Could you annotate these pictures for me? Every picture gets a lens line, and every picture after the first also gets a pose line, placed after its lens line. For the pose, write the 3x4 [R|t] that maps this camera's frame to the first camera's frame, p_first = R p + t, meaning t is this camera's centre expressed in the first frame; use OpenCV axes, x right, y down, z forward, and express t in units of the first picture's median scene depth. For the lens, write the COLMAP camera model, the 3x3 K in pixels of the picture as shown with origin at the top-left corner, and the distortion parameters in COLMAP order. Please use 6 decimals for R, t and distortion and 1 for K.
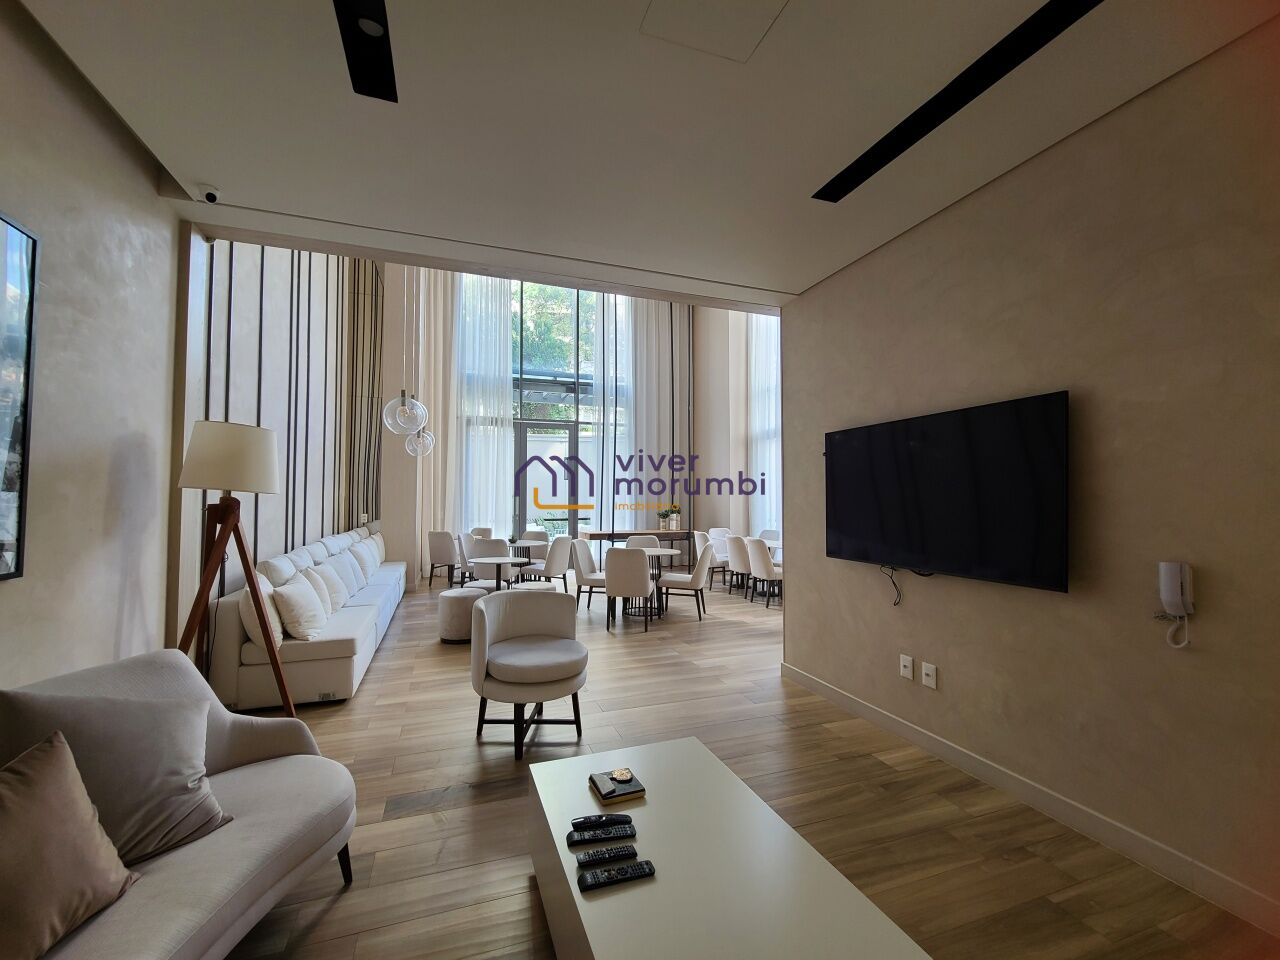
lens RADIAL K [[524.2, 0, 633.2], [0, 524.2, 481.1], [0, 0, 1]] dist [-0.002513, 0.000245]
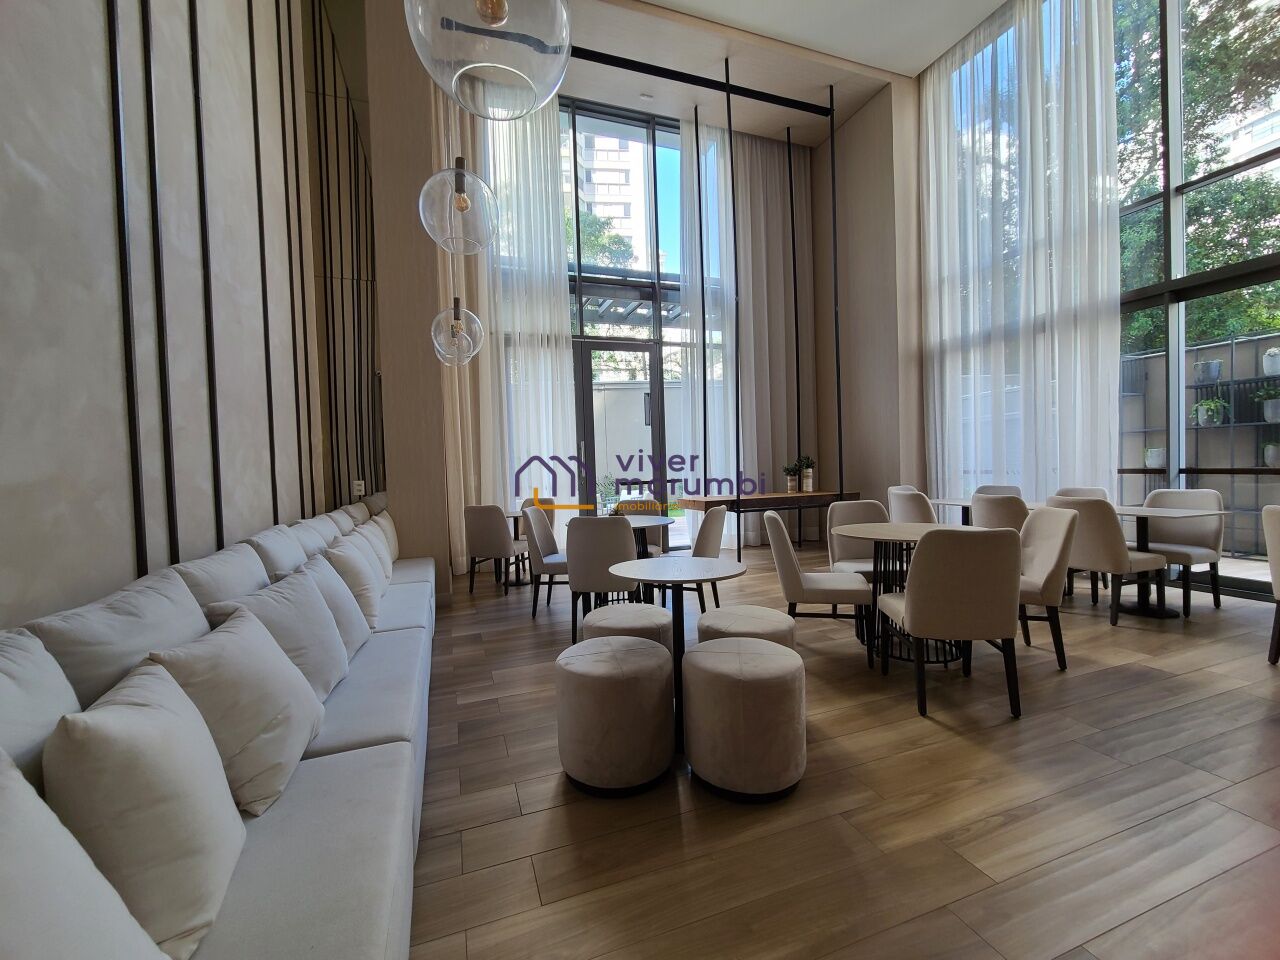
lens RADIAL K [[521.9, 0, 640.0], [0, 521.9, 480.0], [0, 0, 1]] dist [-0.009725, 0.000361]
pose [[0.999335, -0.033177, 0.015149, -0.164420], [0.032165, 0.997508, 0.062792, 0.028024], [-0.017195, -0.062263, 0.997912, 0.327395]]
